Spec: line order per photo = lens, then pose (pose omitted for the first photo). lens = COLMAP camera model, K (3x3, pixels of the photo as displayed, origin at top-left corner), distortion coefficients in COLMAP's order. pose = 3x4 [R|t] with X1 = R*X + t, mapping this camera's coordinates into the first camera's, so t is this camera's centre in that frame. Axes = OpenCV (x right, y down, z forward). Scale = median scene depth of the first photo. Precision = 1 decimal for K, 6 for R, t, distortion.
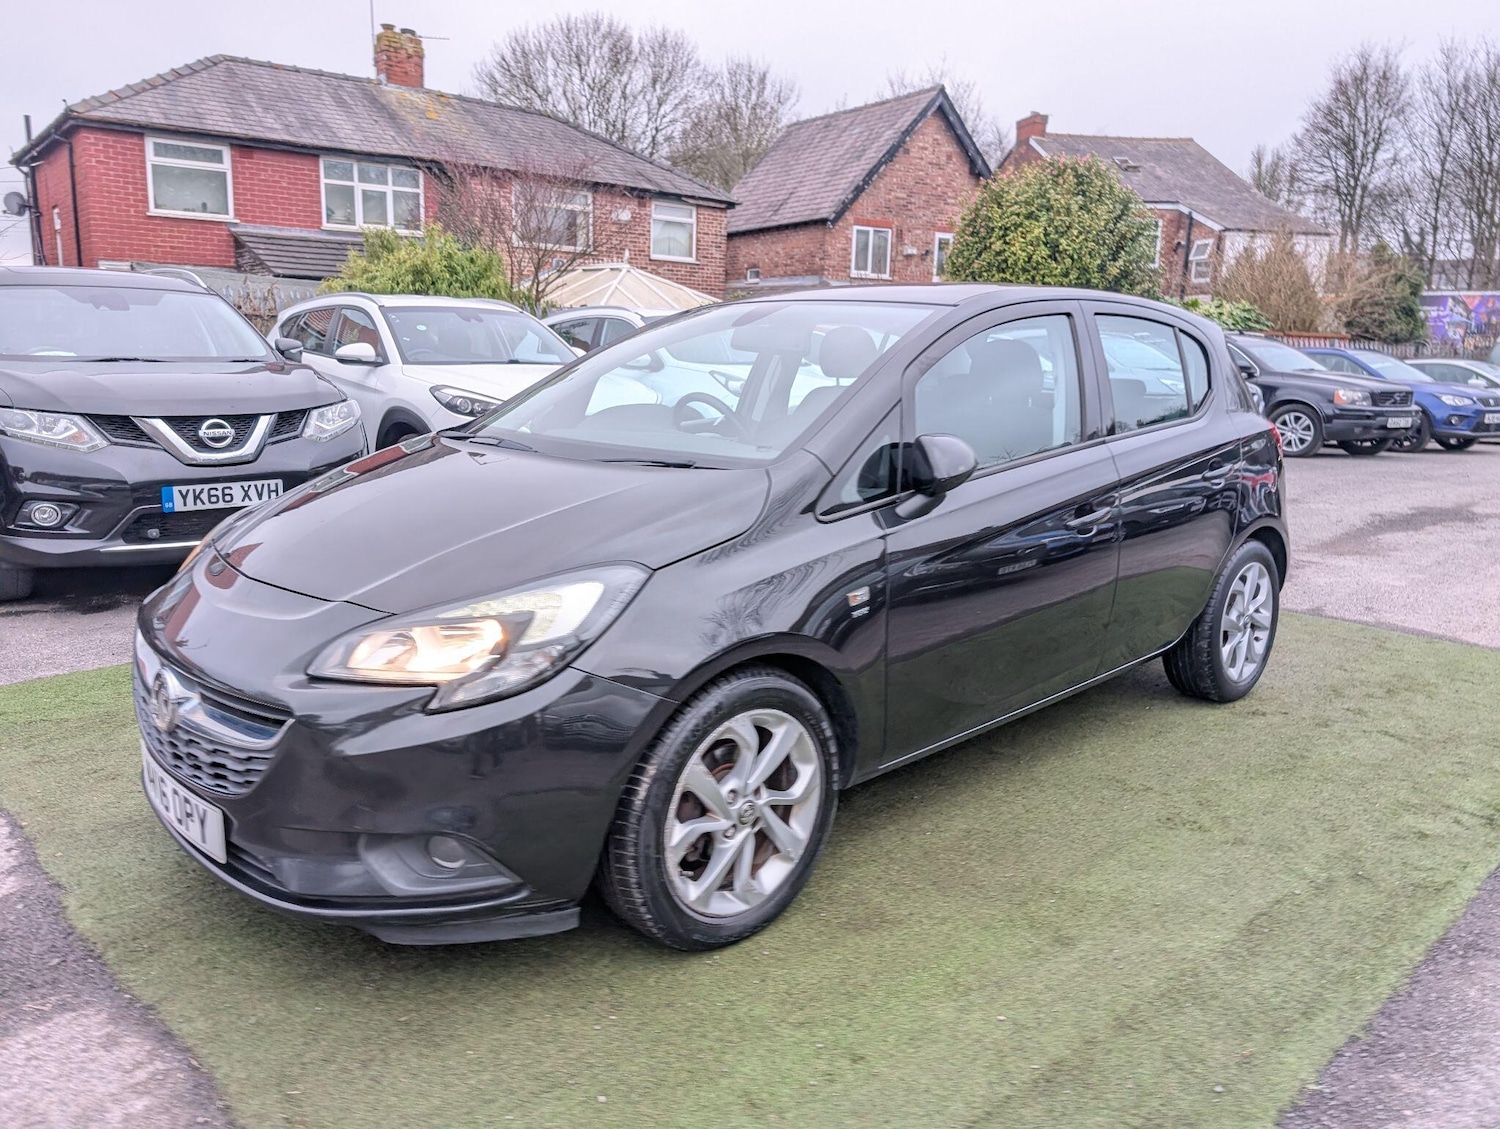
lens RADIAL K [[1076.2, 0, 739.7], [0, 1076.2, 543.9], [0, 0, 1]] dist [0.017479, -0.015791]
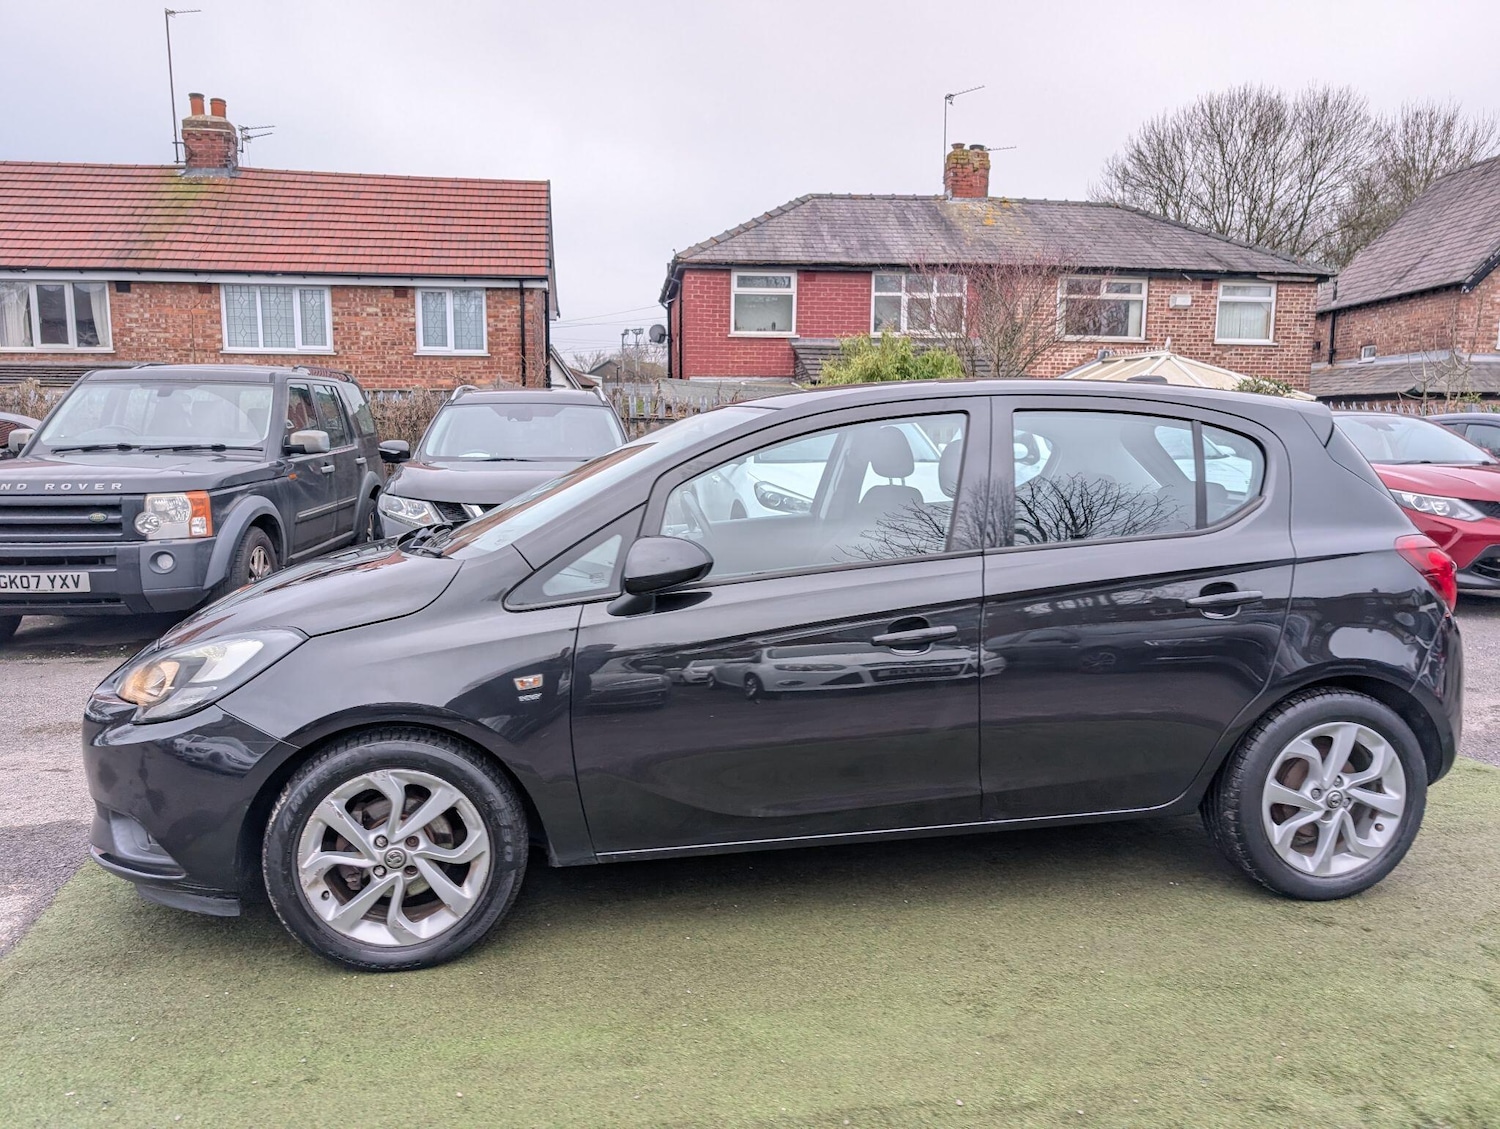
lens RADIAL K [[1076.2, 0, 738.3], [0, 1076.2, 564.7], [0, 0, 1]] dist [0.017479, -0.015791]
pose [[0.838178, 0.049938, -0.543106, 0.108082], [-0.085379, 0.995536, -0.040228, -0.005380], [0.538673, 0.080088, 0.838700, 0.024801]]
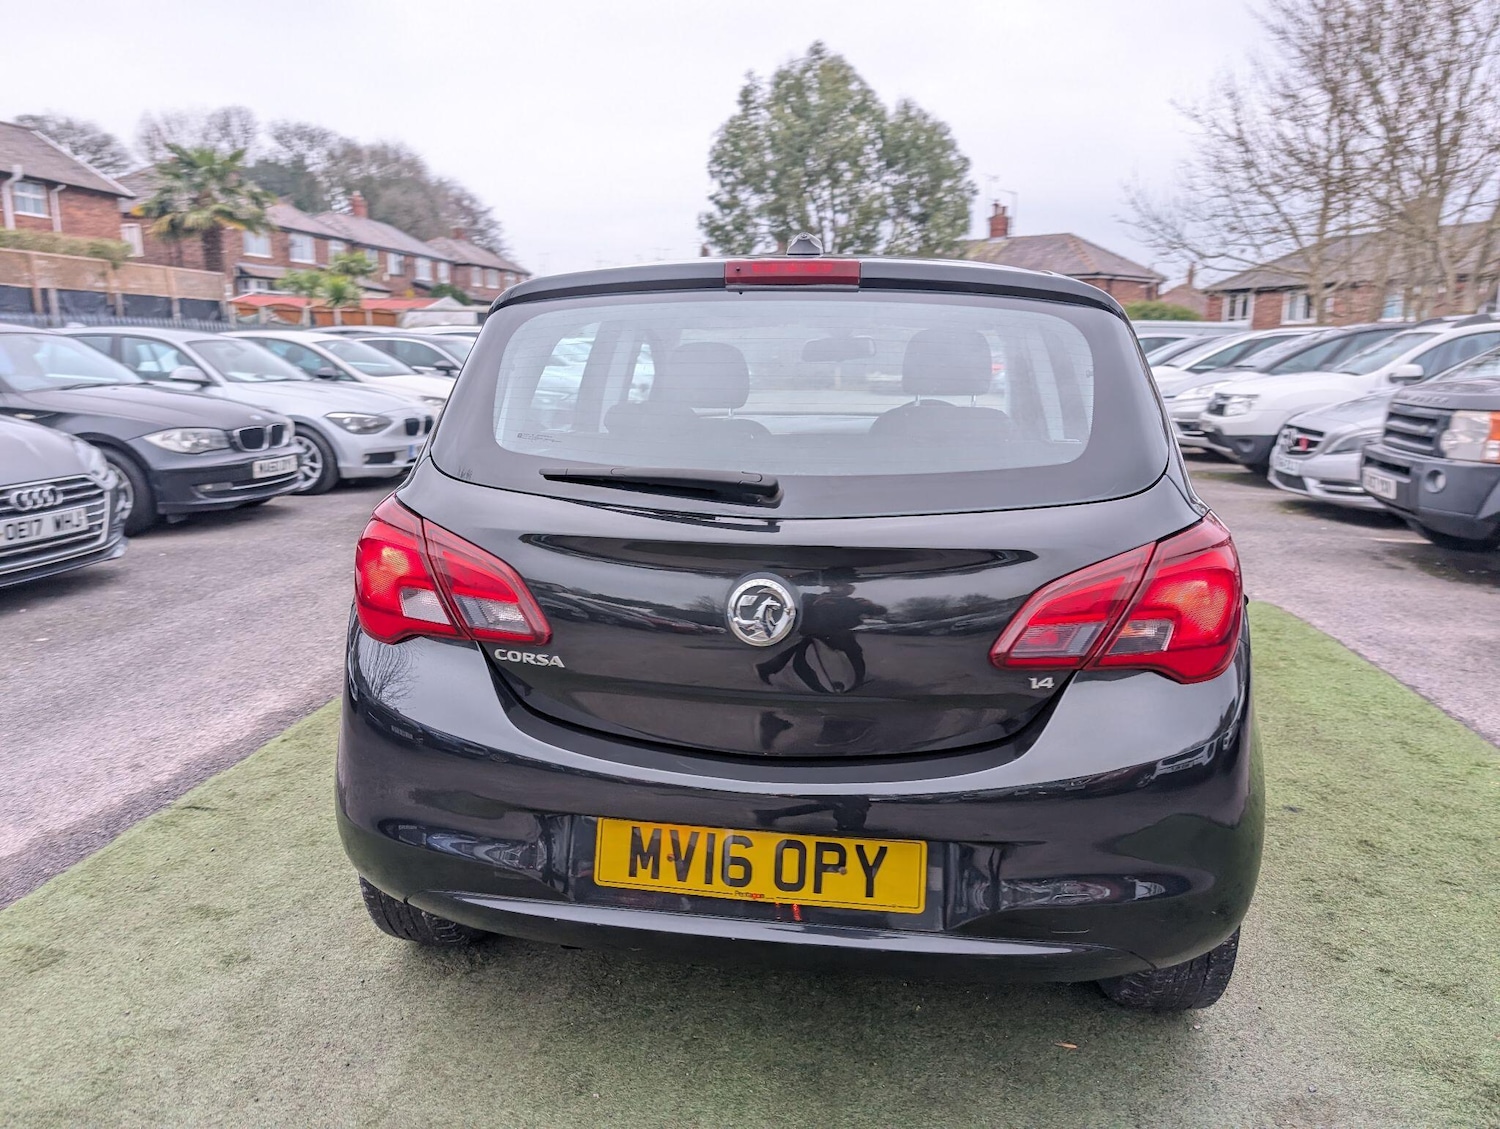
lens RADIAL K [[1077.7, 0, 731.9], [0, 1077.7, 560.8], [0, 0, 1]] dist [0.019431, -0.019594]
pose [[-0.779191, 0.099274, -0.618875, 0.144043], [-0.134757, 0.937754, 0.320090, -0.055684], [0.612130, 0.332809, -0.717311, 0.310515]]
